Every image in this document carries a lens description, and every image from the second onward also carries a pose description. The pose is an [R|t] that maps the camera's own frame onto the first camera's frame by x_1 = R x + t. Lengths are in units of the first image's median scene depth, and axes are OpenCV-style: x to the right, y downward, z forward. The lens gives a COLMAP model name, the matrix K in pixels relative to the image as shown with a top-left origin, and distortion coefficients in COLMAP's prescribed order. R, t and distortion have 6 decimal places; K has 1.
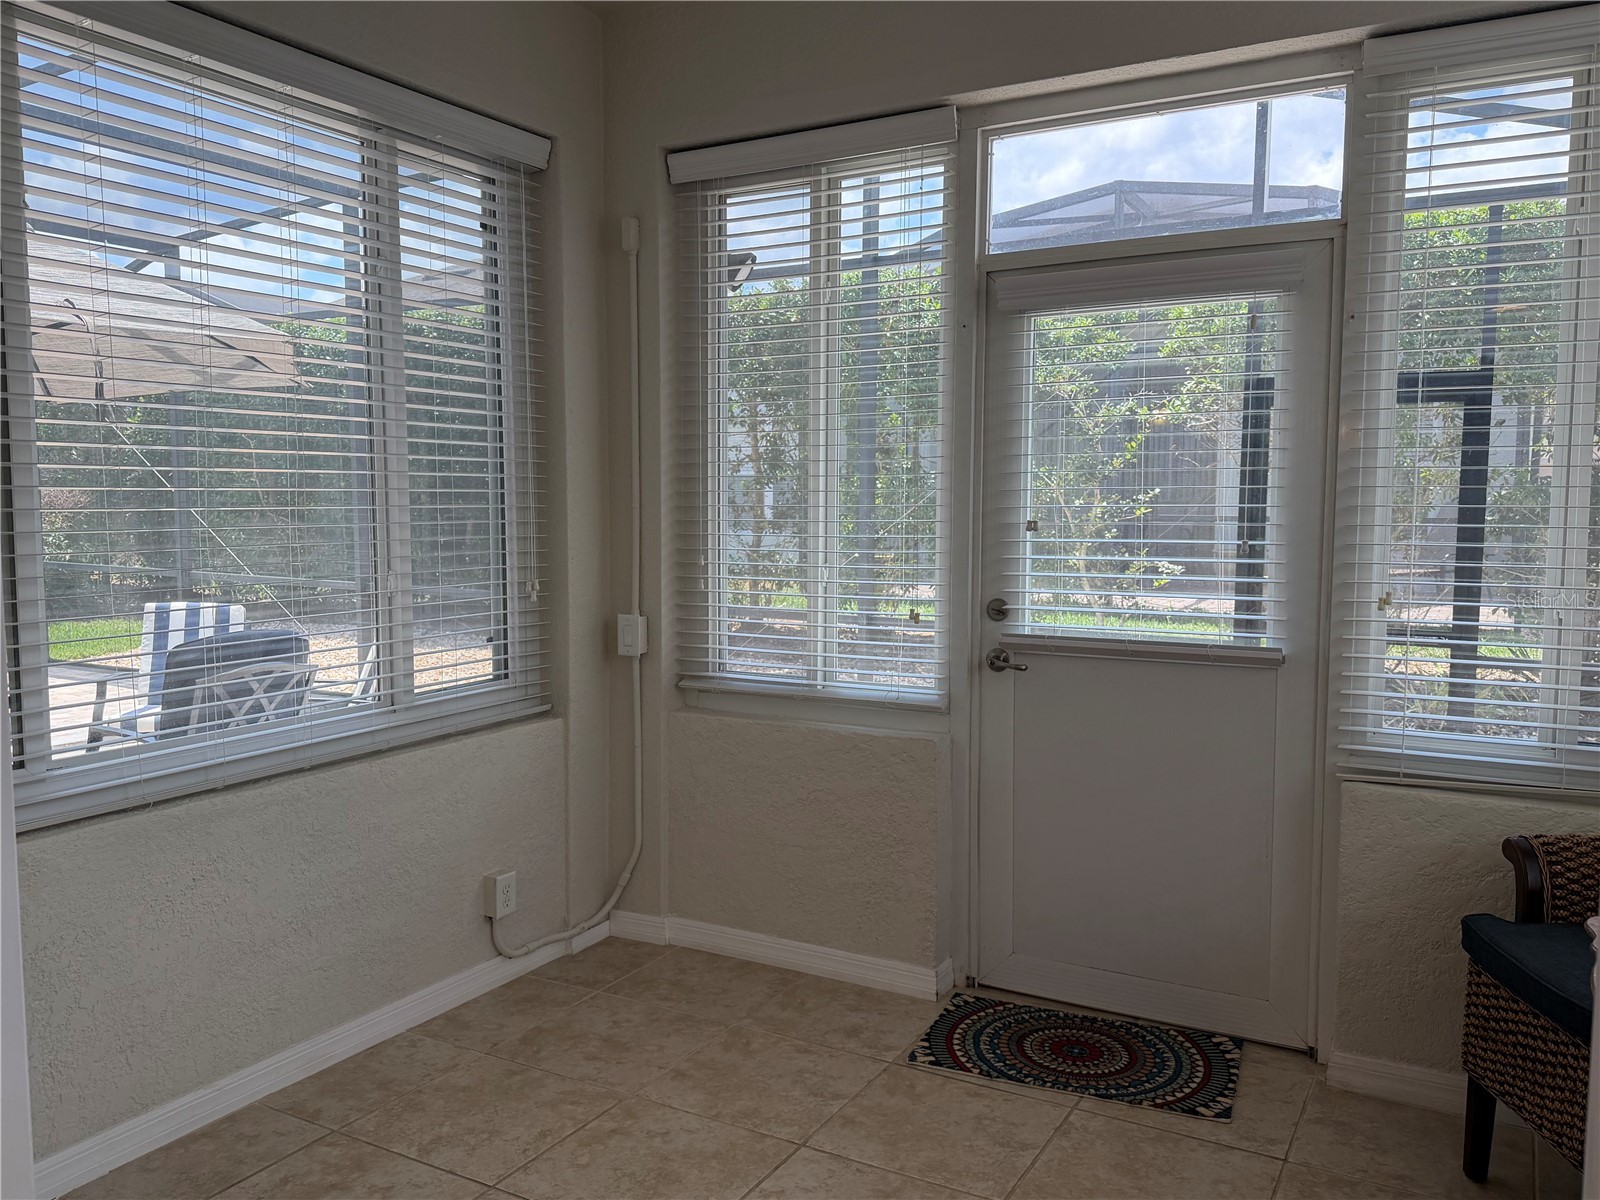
lens RADIAL K [[1261.4, 0, 800.0], [0, 1261.4, 600.0], [0, 0, 1]] dist [0.004313, 0.004662]
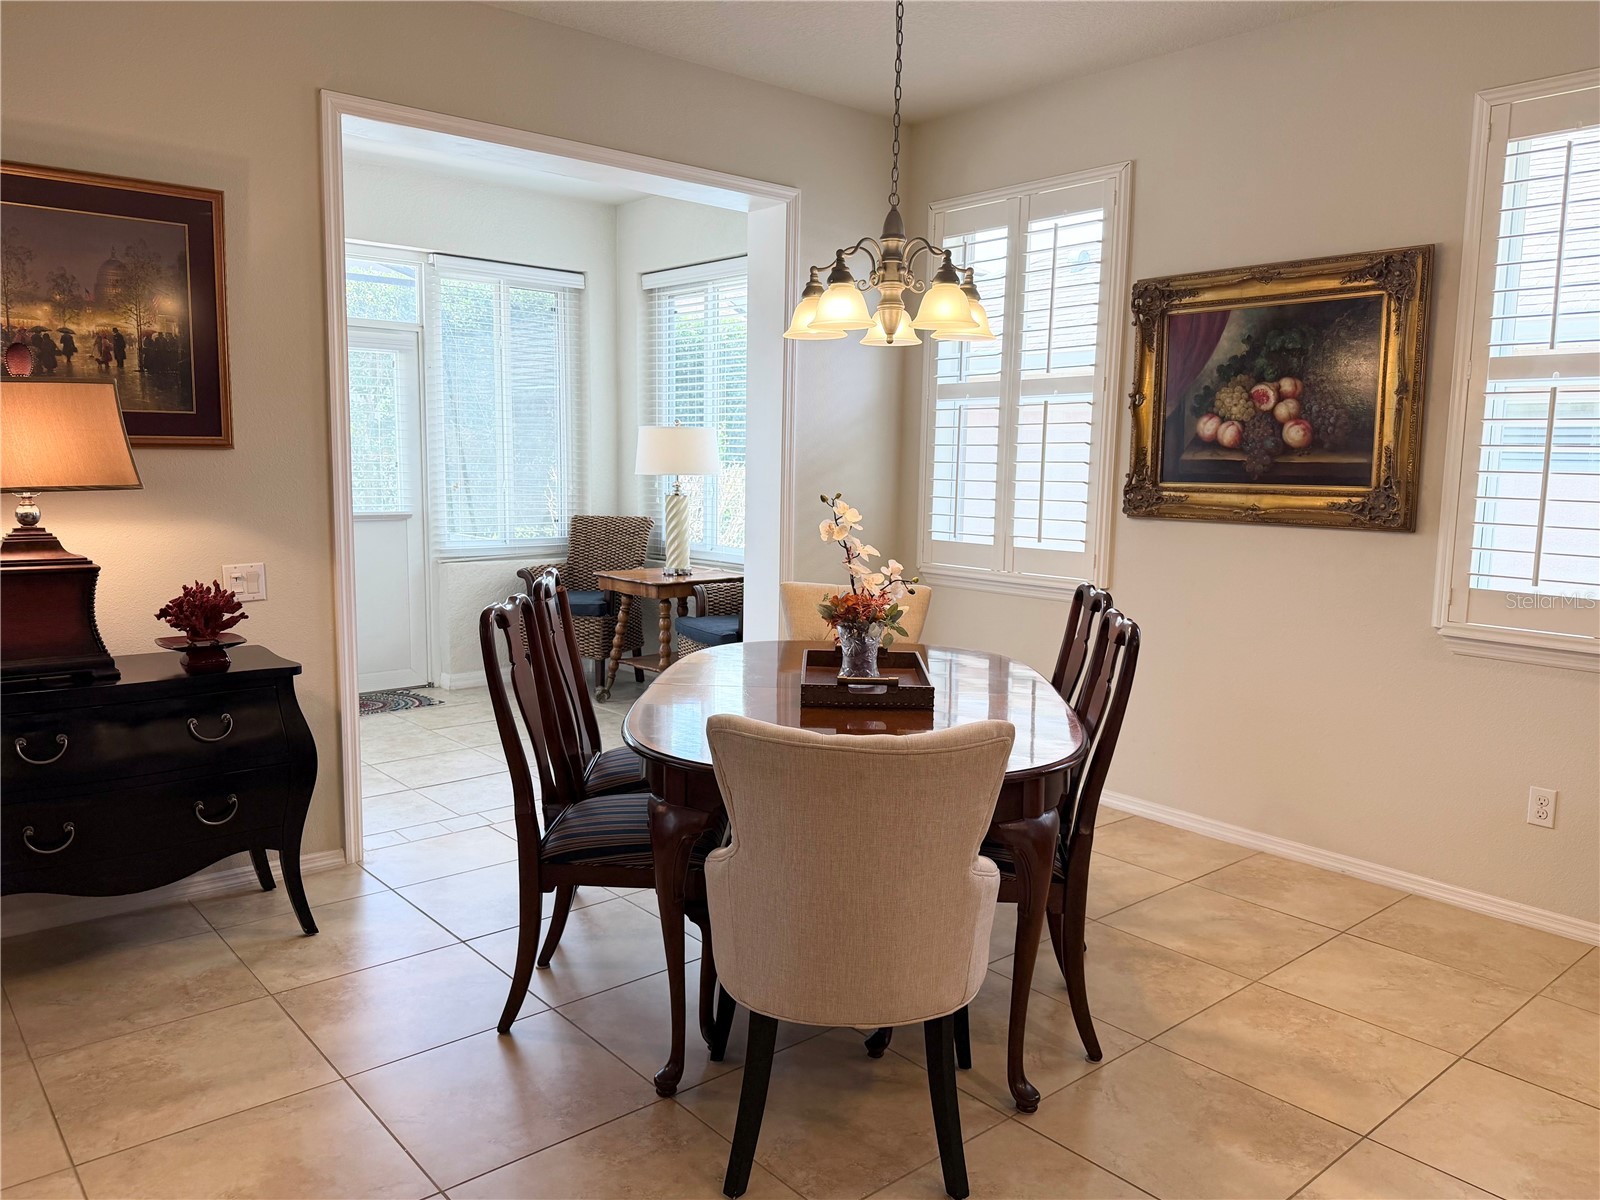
lens RADIAL K [[1154.0, 0, 800.0], [0, 1154.0, 600.0], [0, 0, 1]] dist [0.097086, -0.153055]
pose [[0.342707, -0.113298, 0.932585, -1.351259], [0.063602, 0.993222, 0.097293, 0.040342], [-0.937287, 0.025971, 0.347590, -0.385500]]
